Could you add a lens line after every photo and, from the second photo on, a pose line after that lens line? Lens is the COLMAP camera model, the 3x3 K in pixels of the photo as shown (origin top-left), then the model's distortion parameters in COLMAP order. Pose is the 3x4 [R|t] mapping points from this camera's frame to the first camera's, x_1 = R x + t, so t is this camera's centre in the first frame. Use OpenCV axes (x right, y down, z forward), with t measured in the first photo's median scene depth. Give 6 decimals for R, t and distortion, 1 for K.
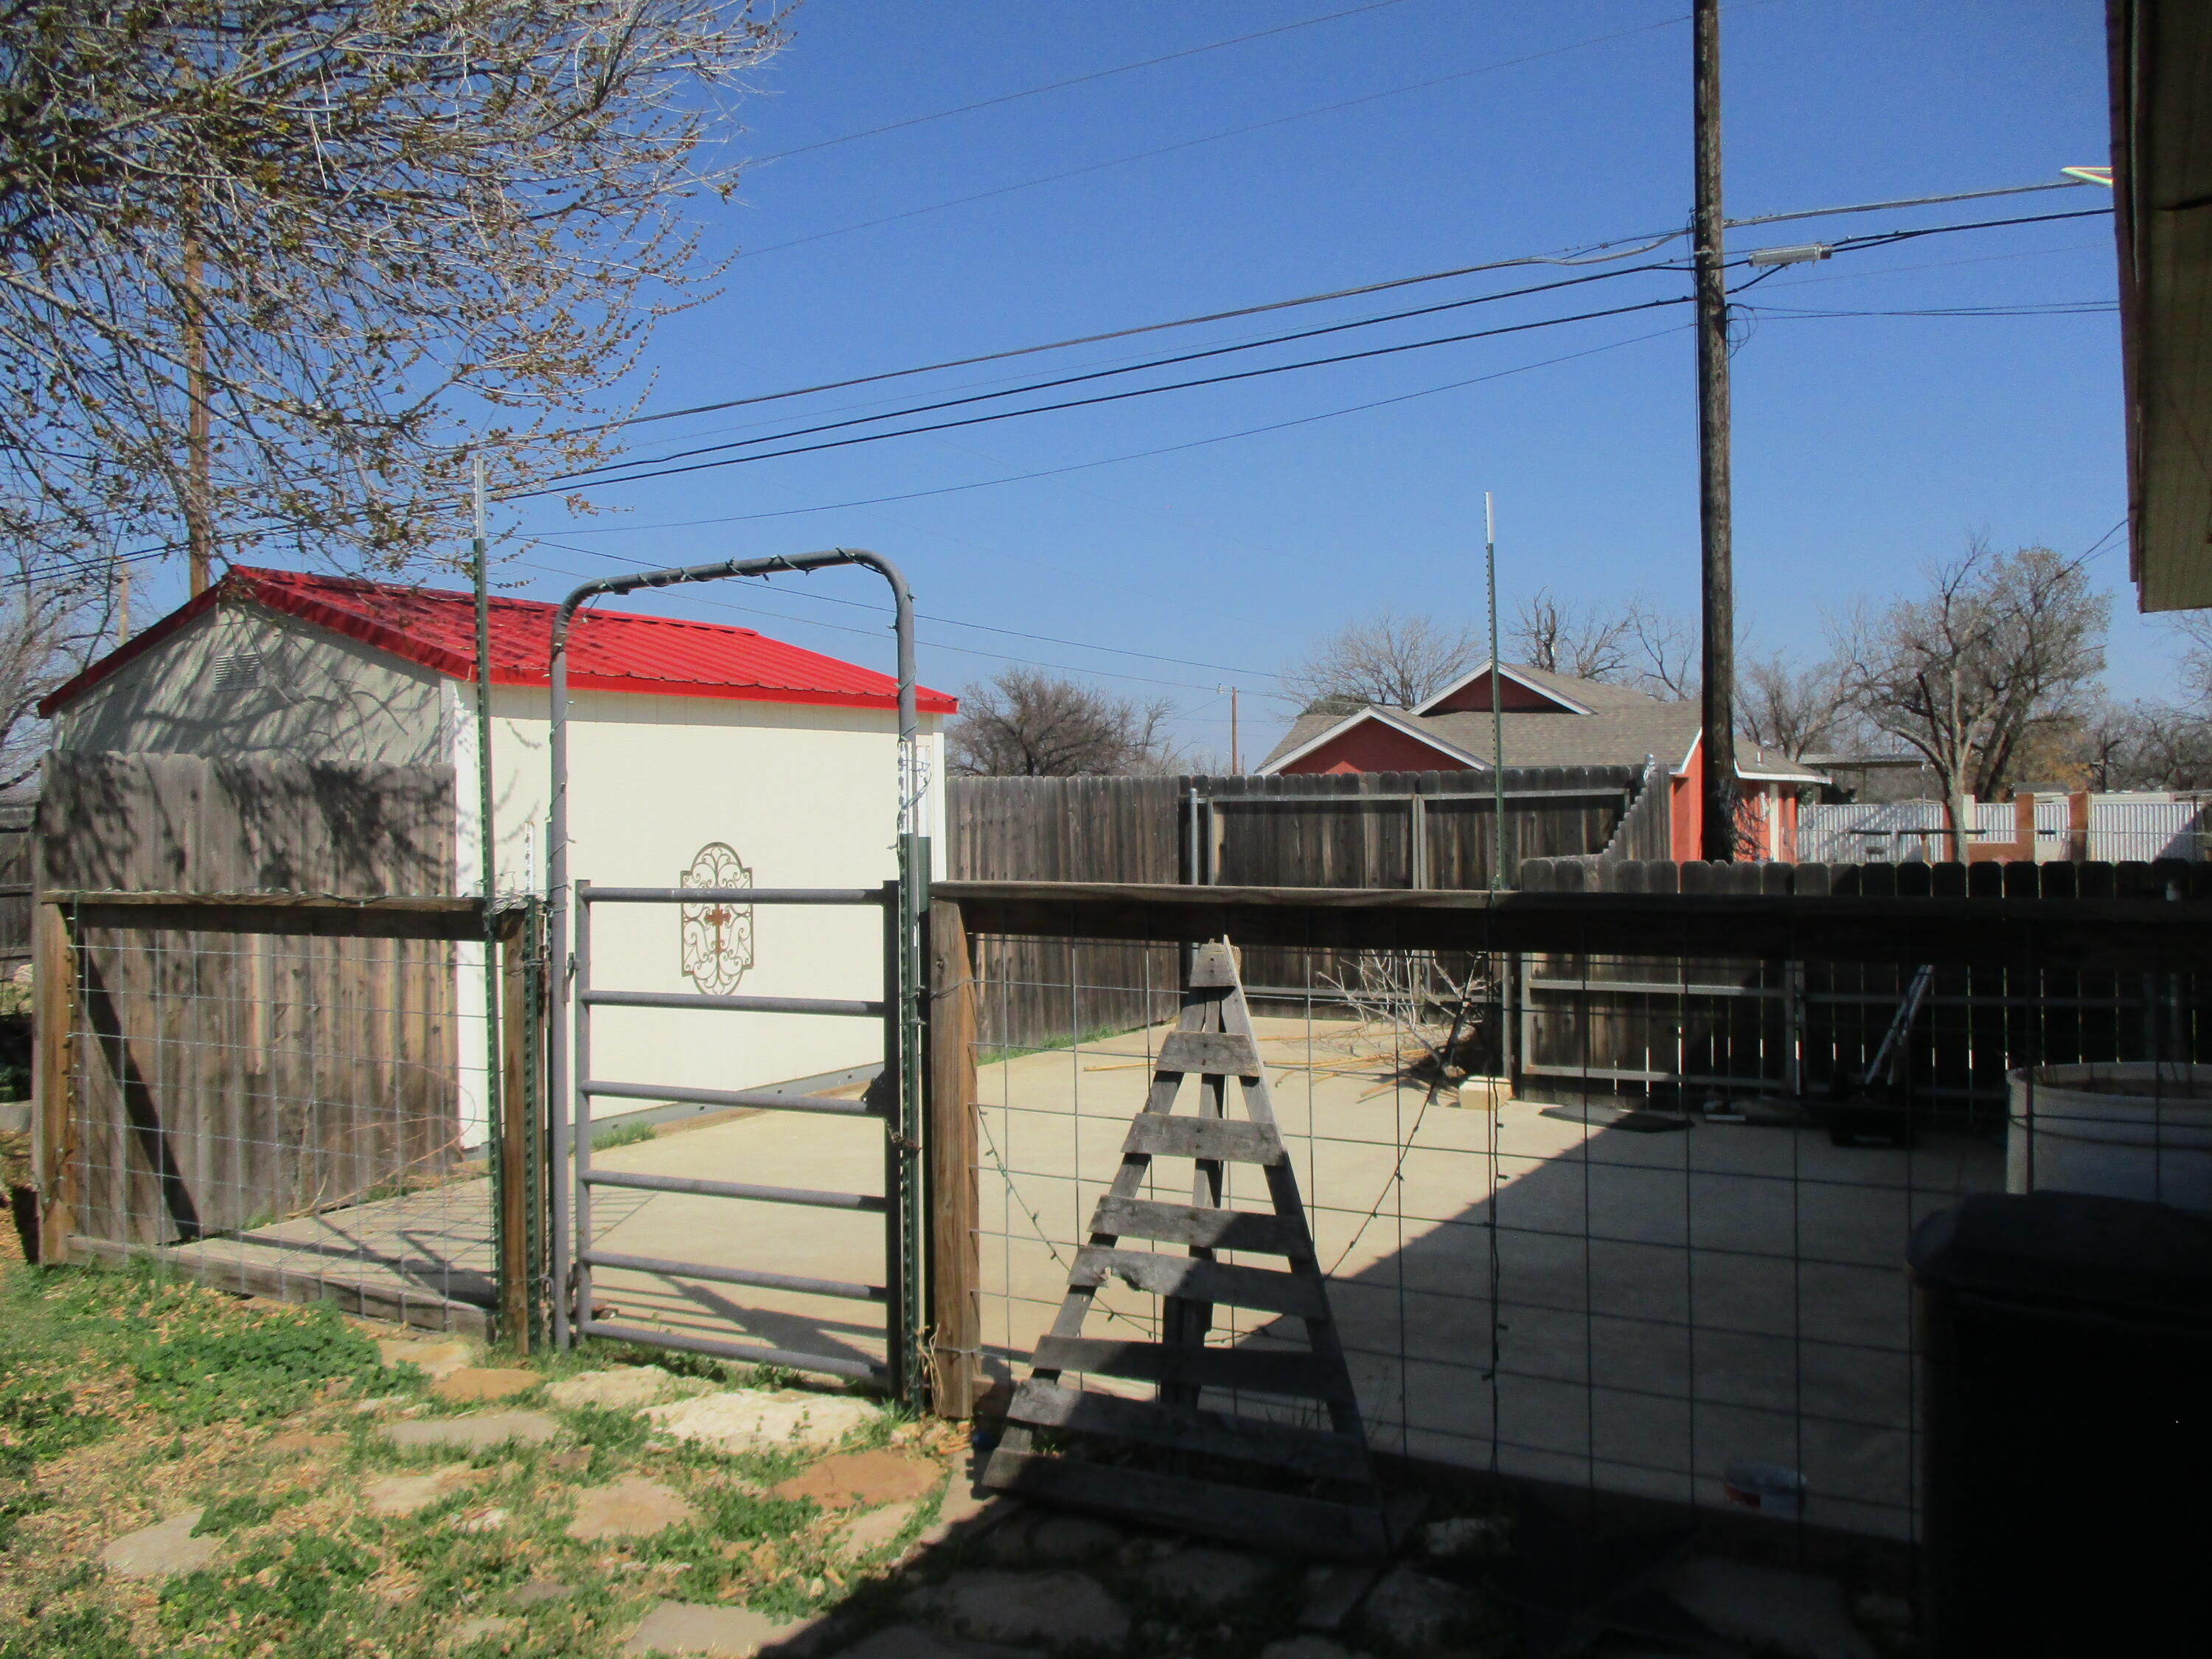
lens RADIAL K [[1867.9, 0, 1178.3], [0, 1867.9, 769.3], [0, 0, 1]] dist [-0.027043, 0.005059]
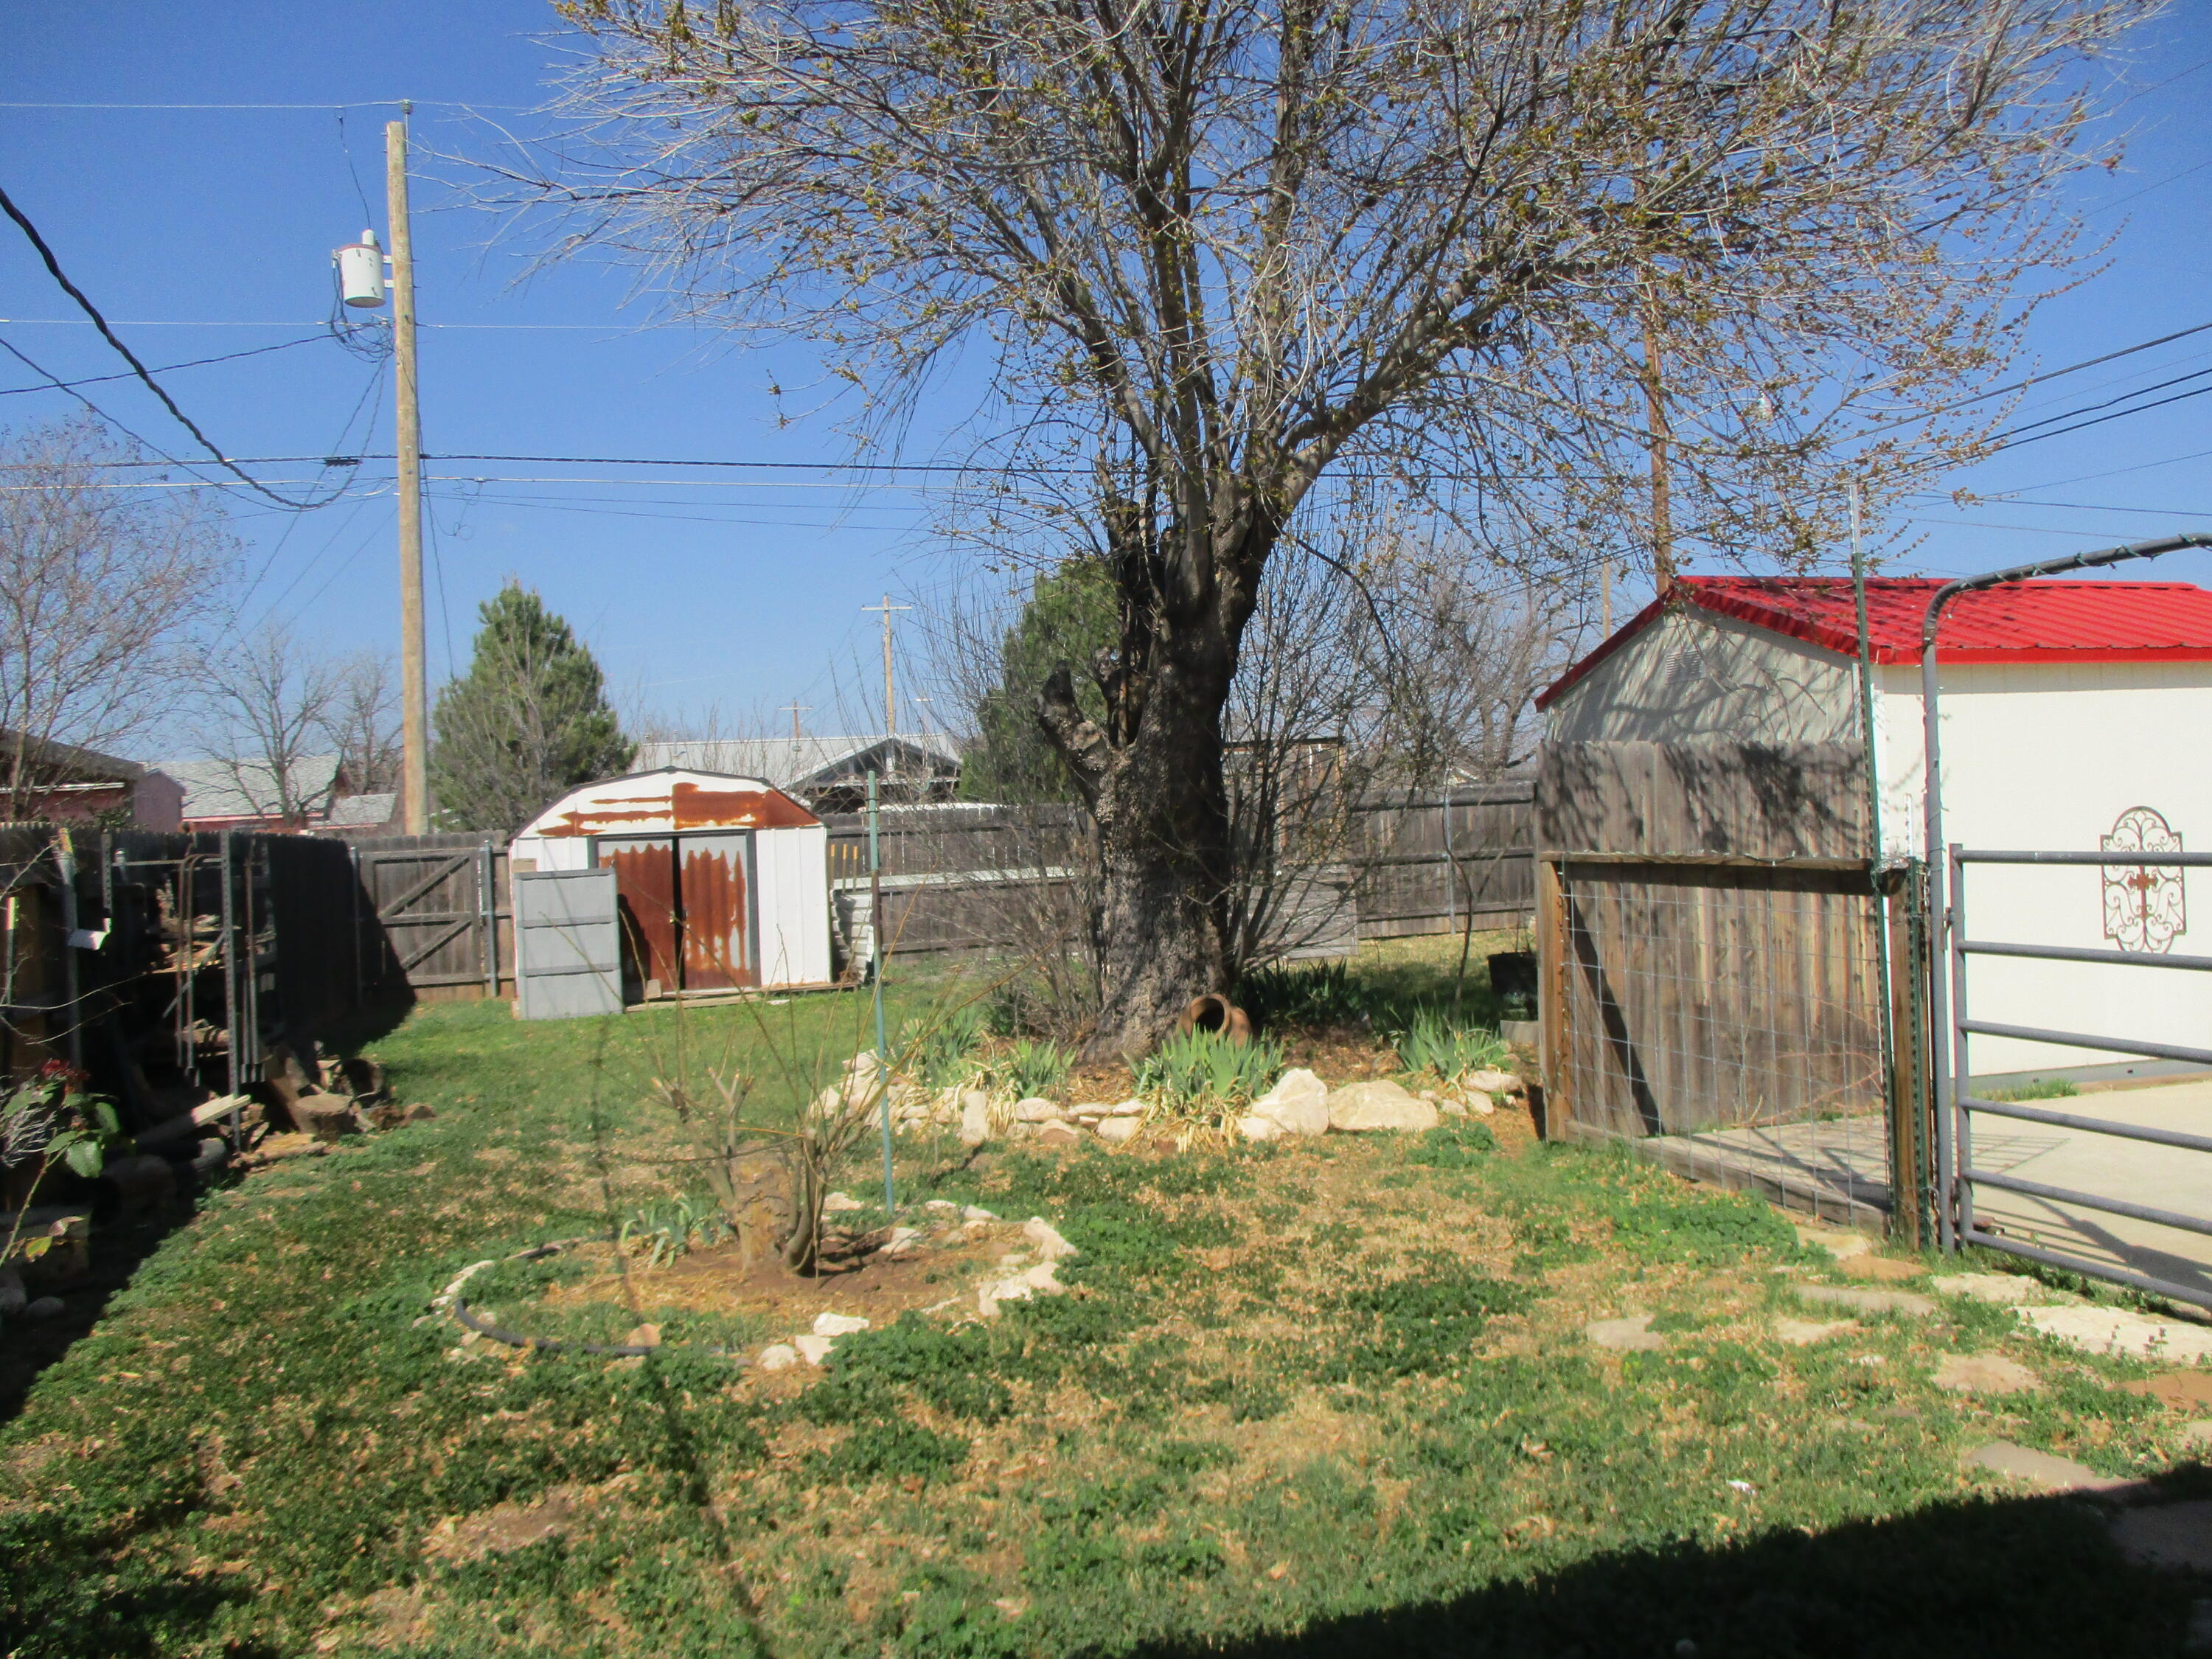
lens RADIAL K [[1867.9, 0, 1106.9], [0, 1867.9, 829.7], [0, 0, 1]] dist [-0.027043, 0.005059]
pose [[0.709221, -0.002835, -0.704980, 0.090829], [0.039471, 0.998583, 0.035693, -0.008069], [0.703880, -0.053140, 0.708328, -0.136769]]
